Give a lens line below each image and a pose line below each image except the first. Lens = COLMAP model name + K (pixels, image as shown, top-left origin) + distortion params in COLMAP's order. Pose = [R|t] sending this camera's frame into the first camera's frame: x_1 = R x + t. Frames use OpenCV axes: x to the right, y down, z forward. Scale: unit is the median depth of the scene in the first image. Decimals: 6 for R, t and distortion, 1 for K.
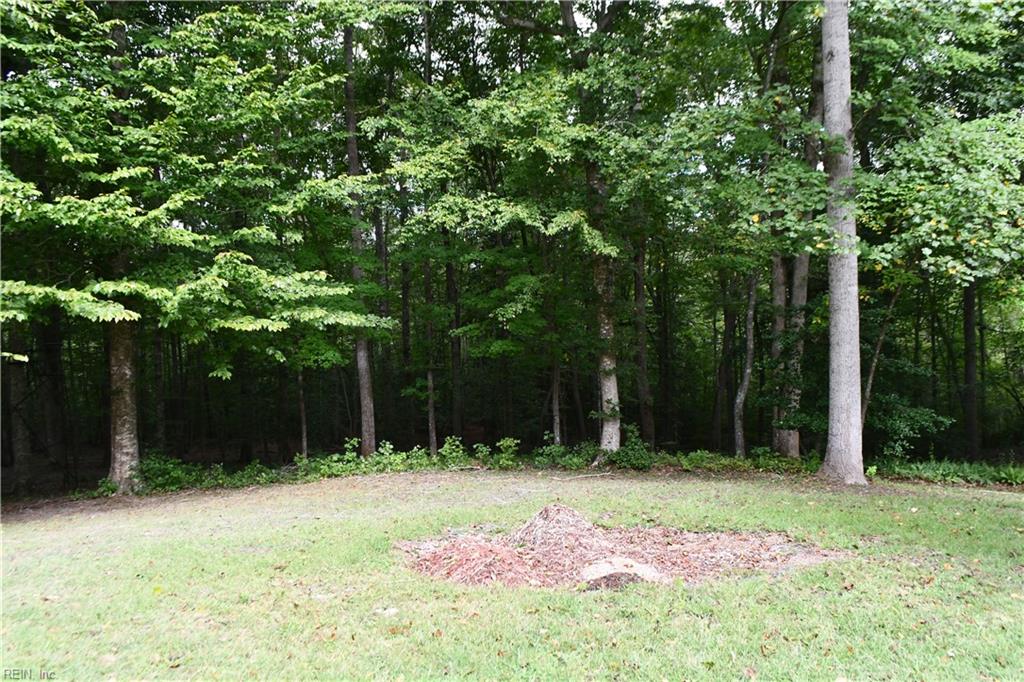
lens RADIAL K [[786.9, 0, 513.1], [0, 786.9, 345.6], [0, 0, 1]] dist [0.012908, 0.009095]
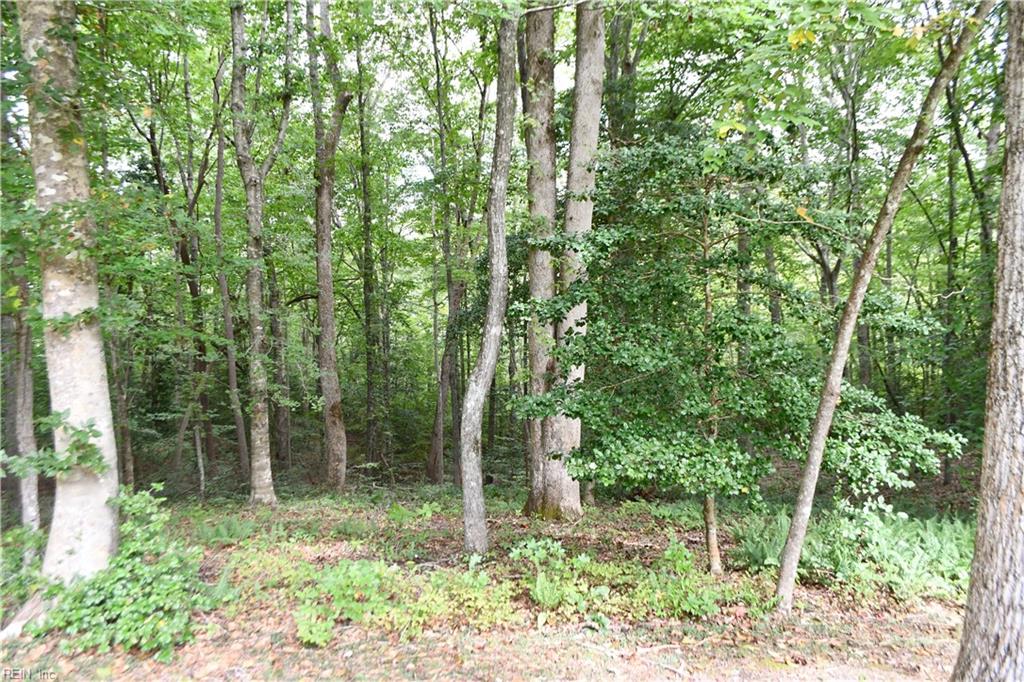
lens RADIAL K [[786.9, 0, 511.7], [0, 786.9, 340.9], [0, 0, 1]] dist [0.012908, 0.009095]
pose [[0.942611, 0.001052, 0.333893, 0.182248], [0.001620, 0.999969, -0.007725, 0.043037], [-0.333890, 0.007823, 0.942579, 0.652394]]
